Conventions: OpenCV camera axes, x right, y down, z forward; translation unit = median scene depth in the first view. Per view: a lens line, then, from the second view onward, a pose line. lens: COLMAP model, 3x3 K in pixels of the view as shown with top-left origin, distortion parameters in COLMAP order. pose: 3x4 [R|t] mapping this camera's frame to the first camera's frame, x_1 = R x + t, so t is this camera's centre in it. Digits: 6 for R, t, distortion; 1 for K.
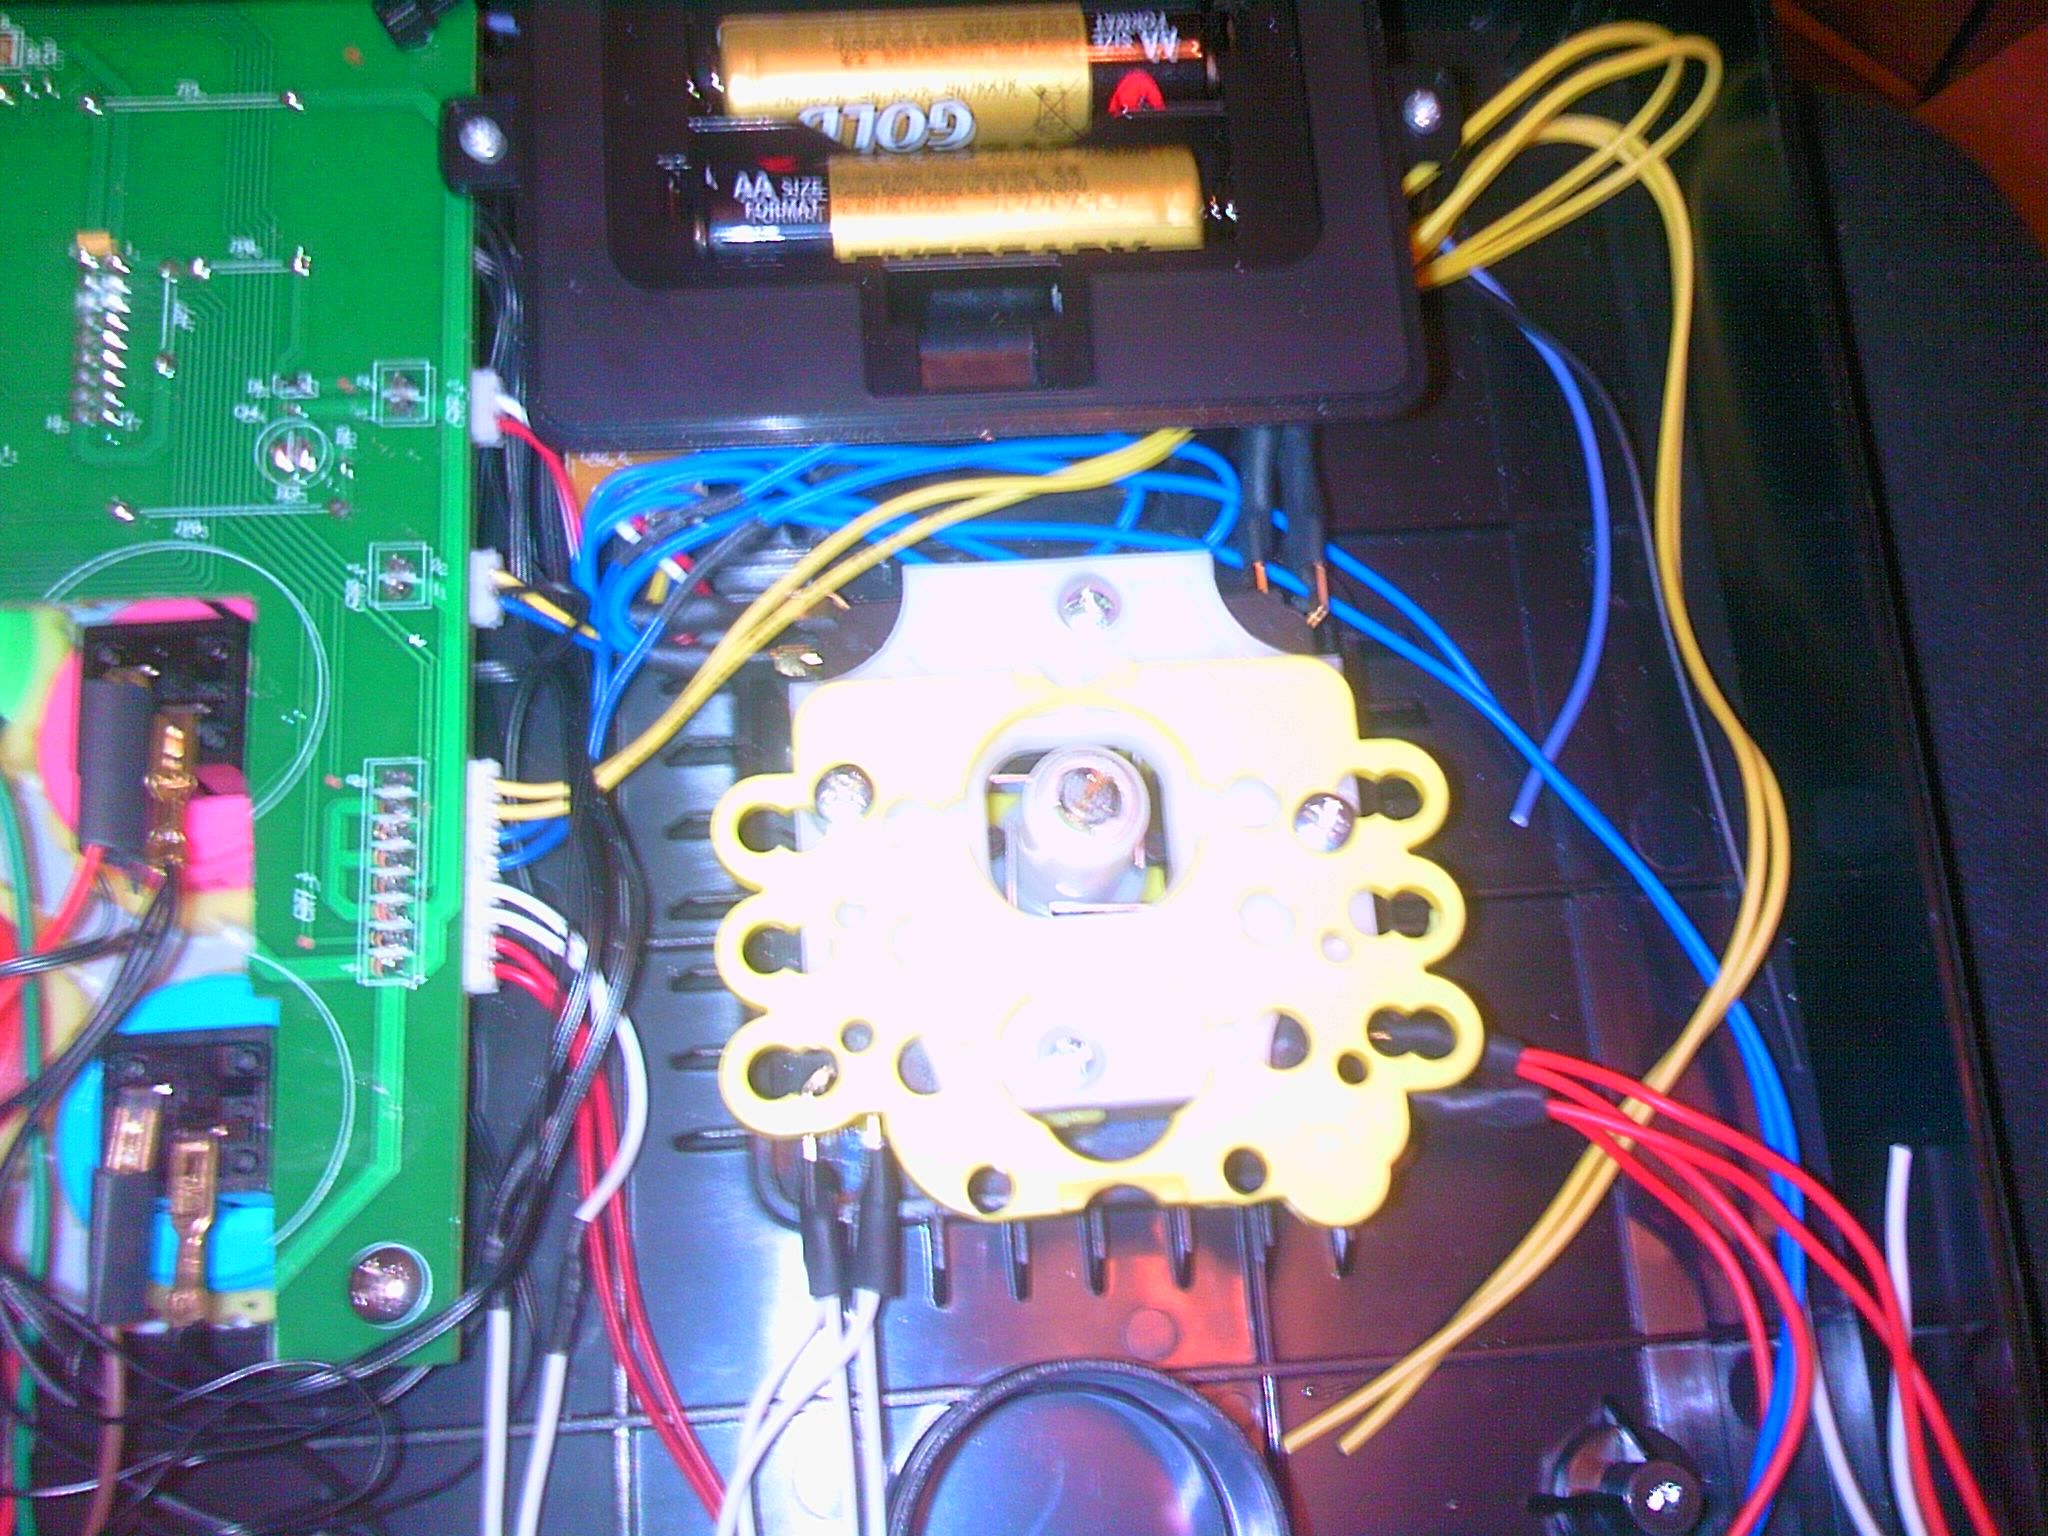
lens RADIAL K [[2143.5, 0, 1024.0], [0, 2143.5, 768.0], [0, 0, 1]] dist [0.134575, -0.438669]
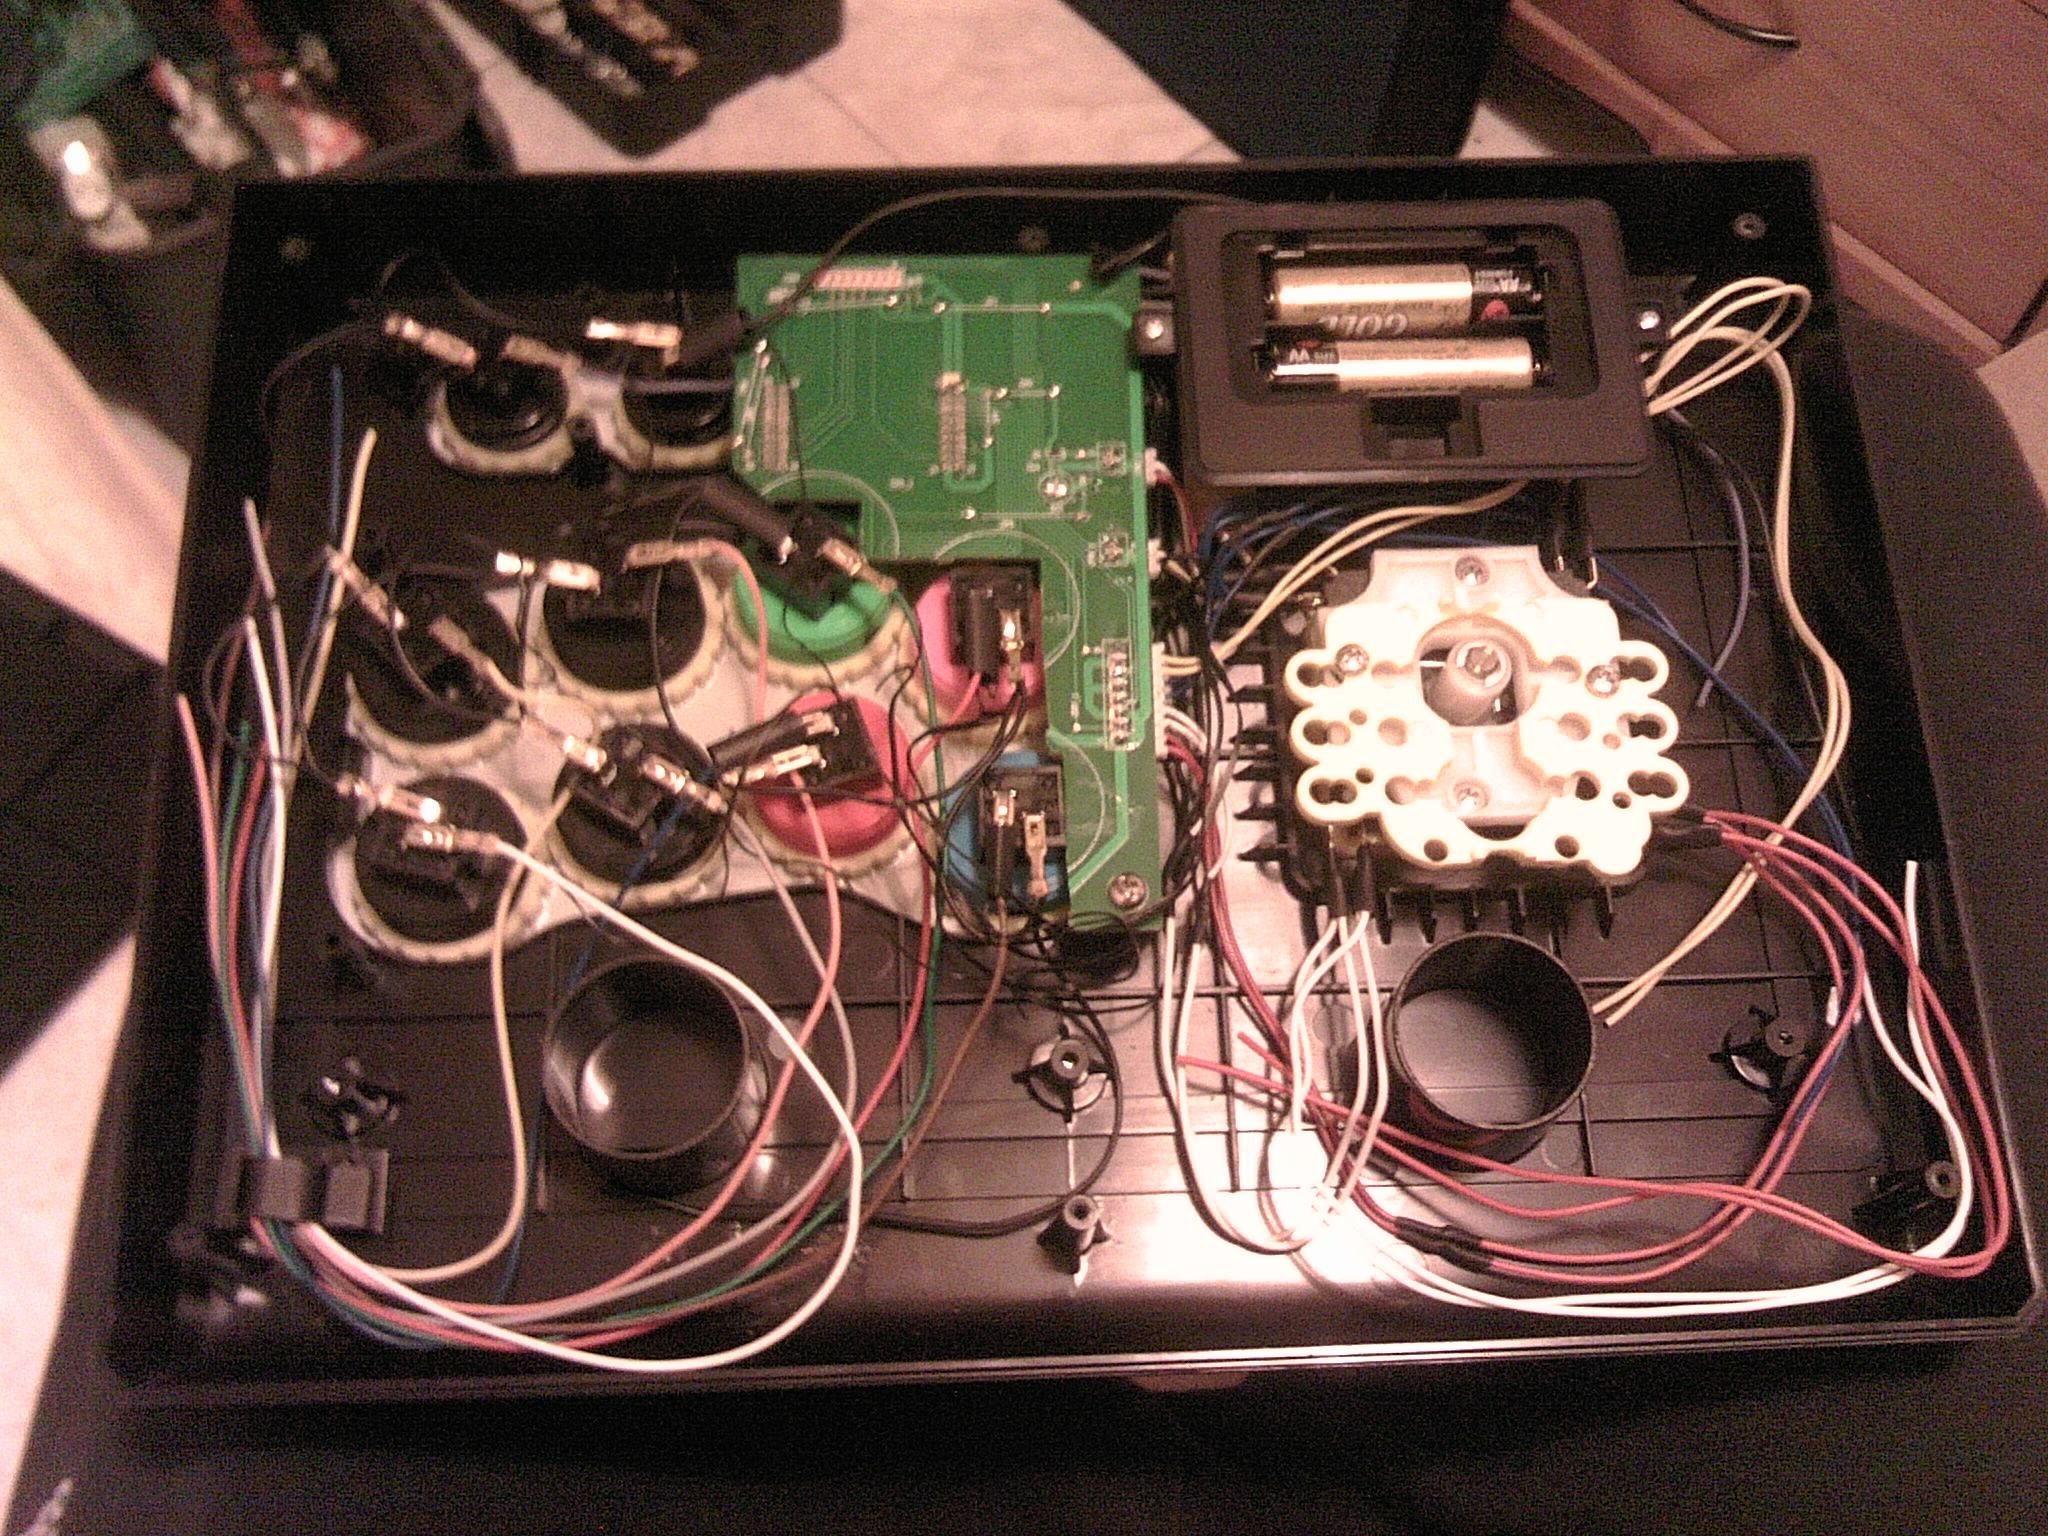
lens RADIAL K [[2143.5, 0, 1024.0], [0, 2143.5, 768.0], [0, 0, 1]] dist [0.134575, -0.438669]
pose [[0.999111, 0.022617, -0.035574, -0.295017], [-0.026063, 0.994688, -0.099580, 0.297039], [0.033133, 0.100419, 0.994393, -0.887445]]
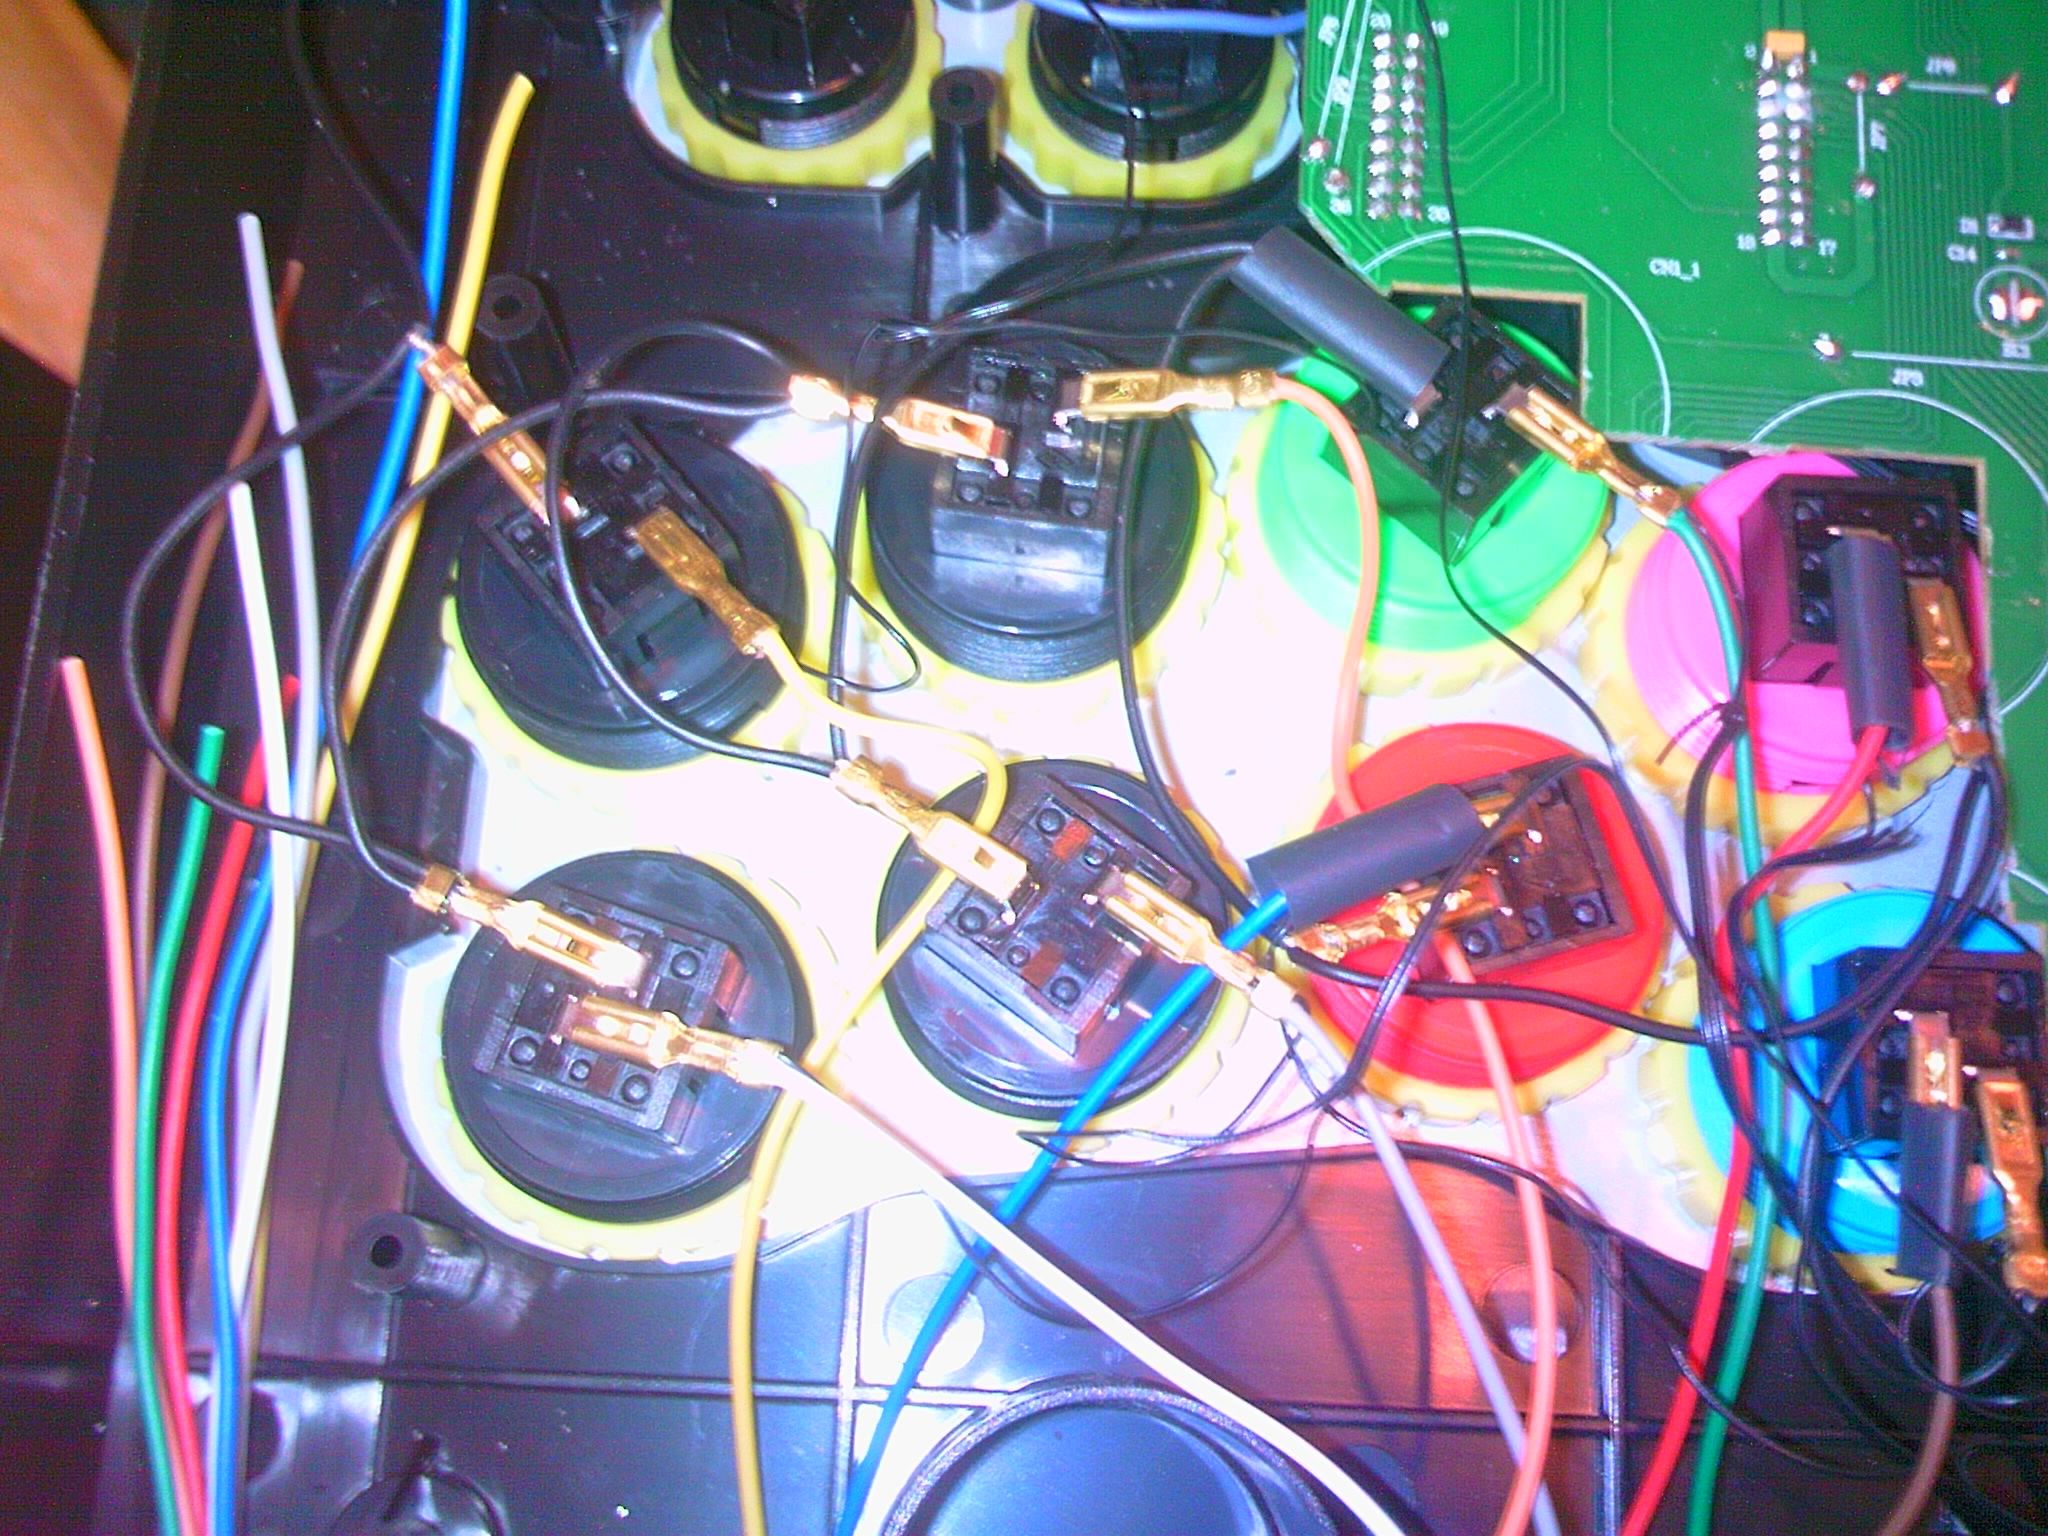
lens RADIAL K [[2143.5, 0, 1024.0], [0, 2143.5, 768.0], [0, 0, 1]] dist [0.134575, -0.438669]
pose [[0.992512, 0.105367, -0.061780, -0.663811], [-0.104666, 0.994402, 0.014483, 0.069054], [0.062960, -0.007908, 0.997985, 0.111392]]
